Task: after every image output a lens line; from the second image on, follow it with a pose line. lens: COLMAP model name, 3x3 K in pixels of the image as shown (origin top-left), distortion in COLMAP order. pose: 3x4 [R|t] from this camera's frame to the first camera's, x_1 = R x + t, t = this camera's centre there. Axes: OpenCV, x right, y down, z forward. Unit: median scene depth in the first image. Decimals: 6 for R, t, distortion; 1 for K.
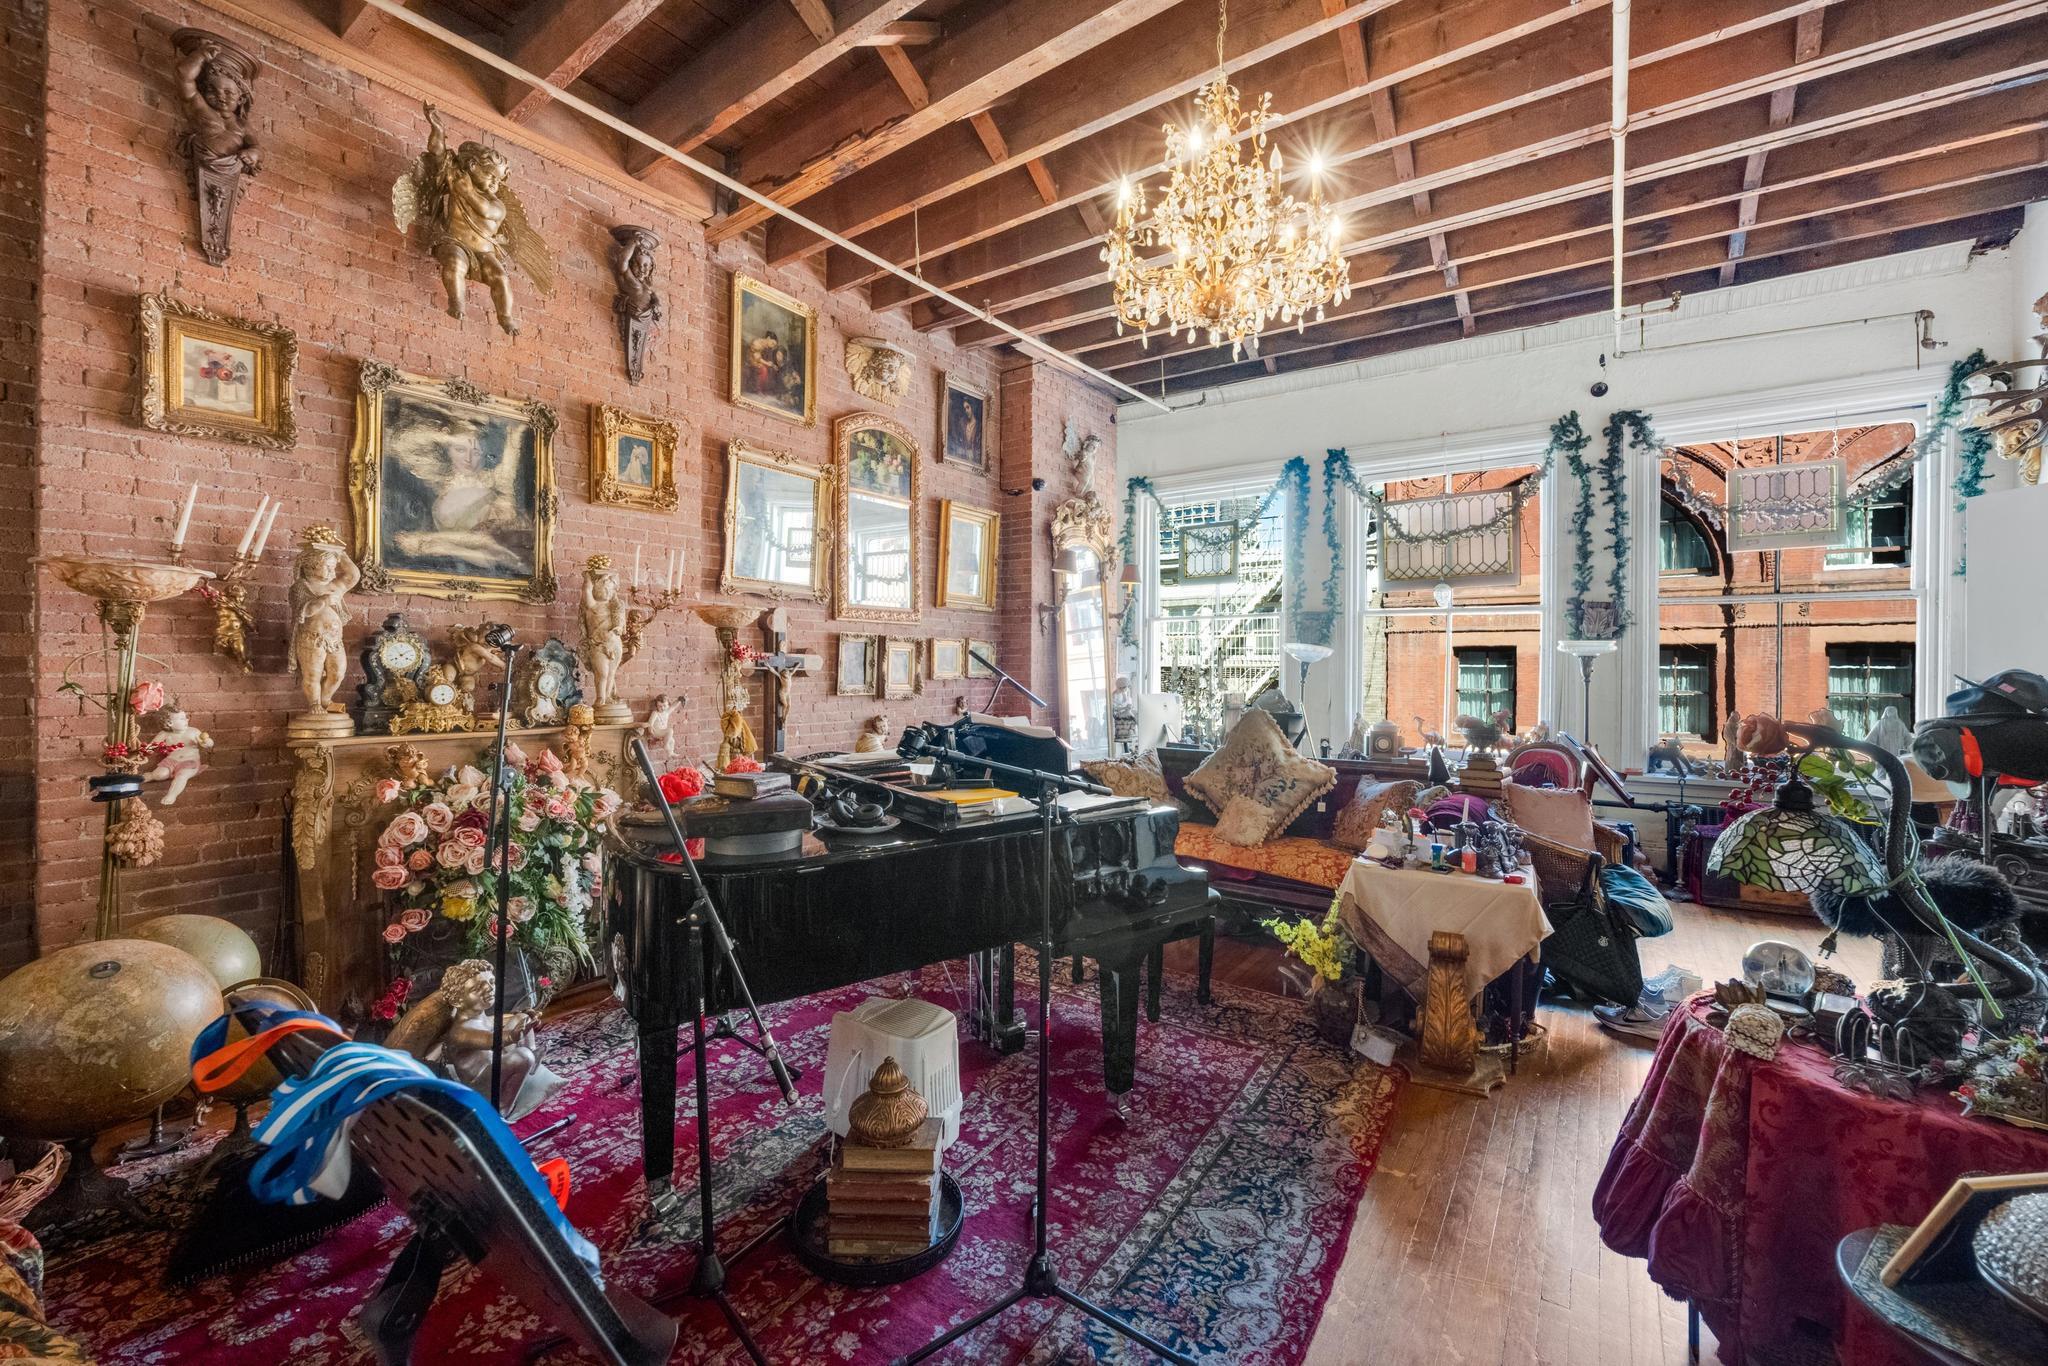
lens RADIAL K [[836.2, 0, 1023.5], [0, 836.2, 672.1], [0, 0, 1]] dist [-0.009286, 0.001514]
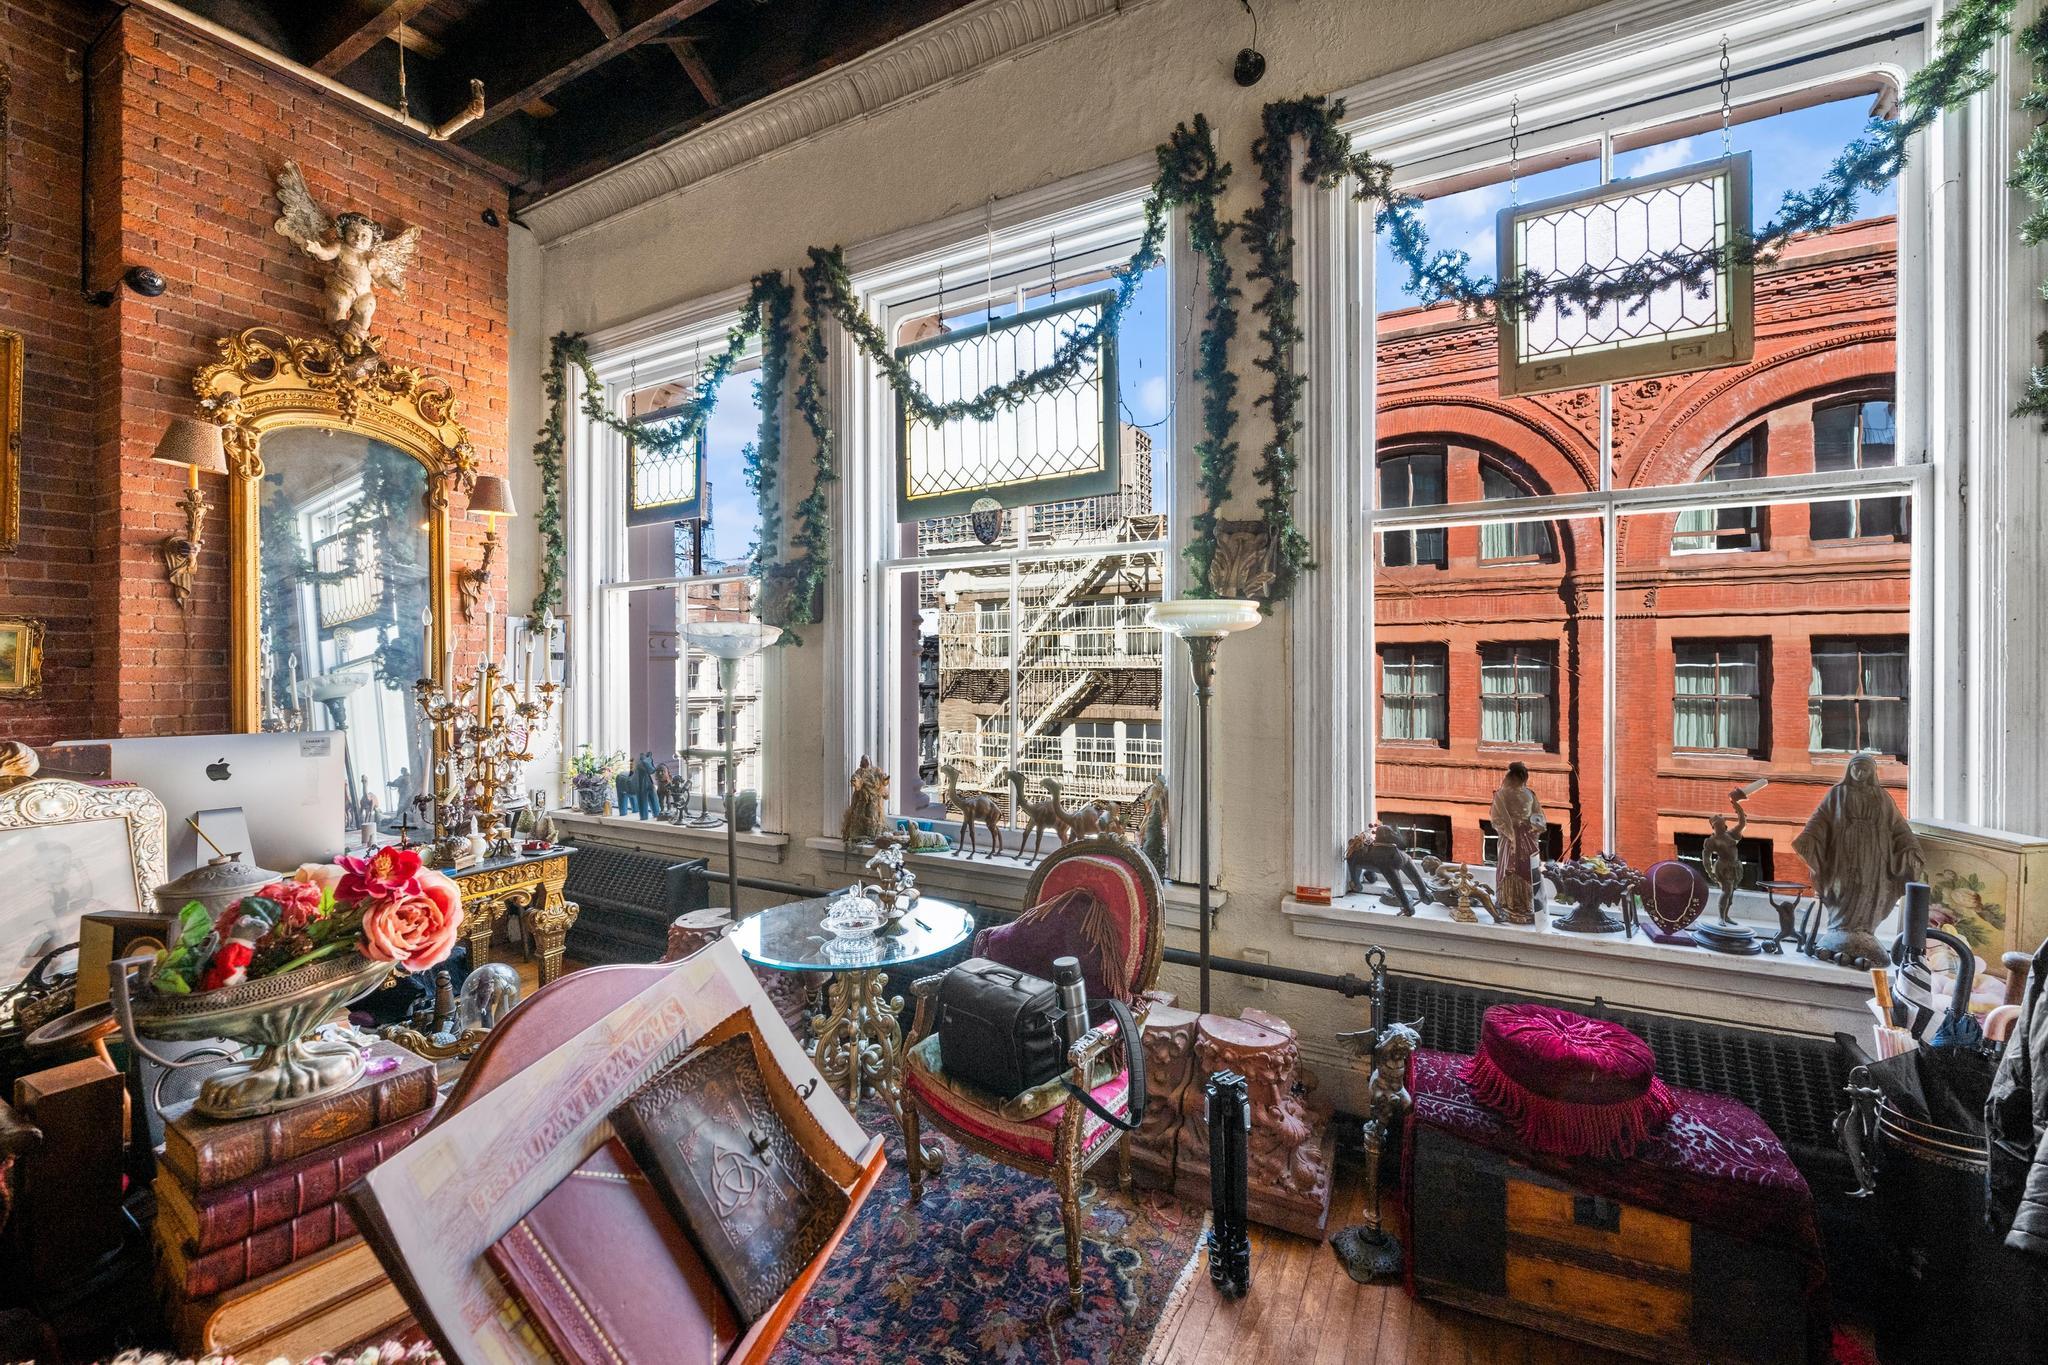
lens RADIAL K [[836.2, 0, 1021.3], [0, 836.2, 673.9], [0, 0, 1]] dist [-0.009286, 0.001514]
pose [[0.994175, -0.007130, 0.107542, 0.440956], [0.007371, 0.999971, -0.001848, 0.000034], [-0.107526, 0.002630, 0.994199, 0.473601]]
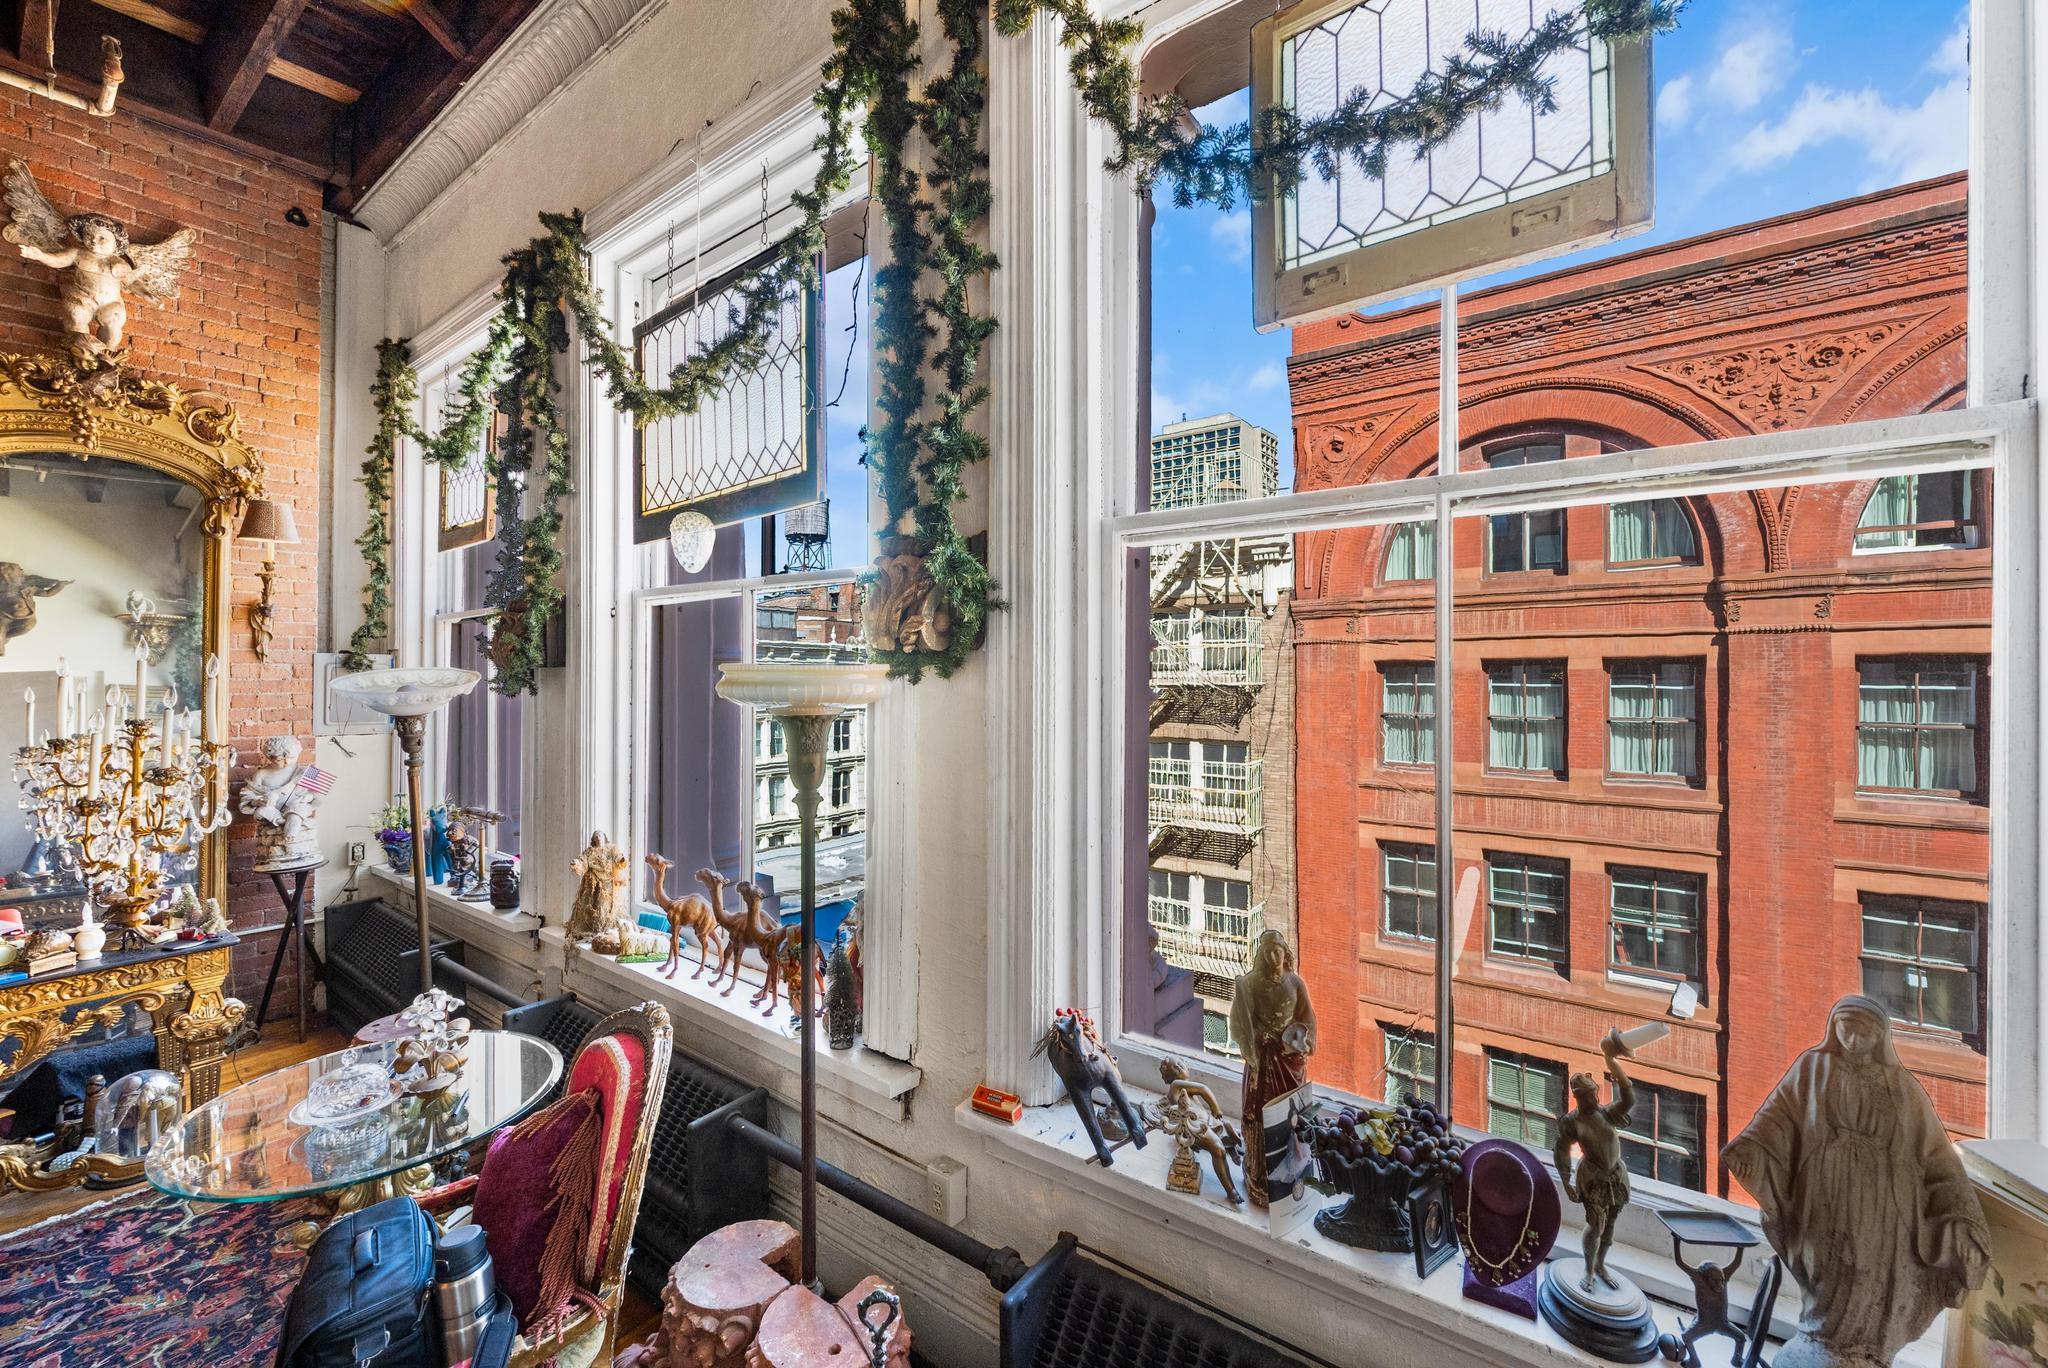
lens RADIAL K [[833.4, 0, 1028.3], [0, 833.4, 675.3], [0, 0, 1]] dist [-0.000958, -0.001640]
pose [[0.999420, -0.003120, -0.033923, 0.629769], [0.002746, 0.999935, -0.011048, -0.024131], [0.033955, 0.010948, 0.999363, 0.584989]]
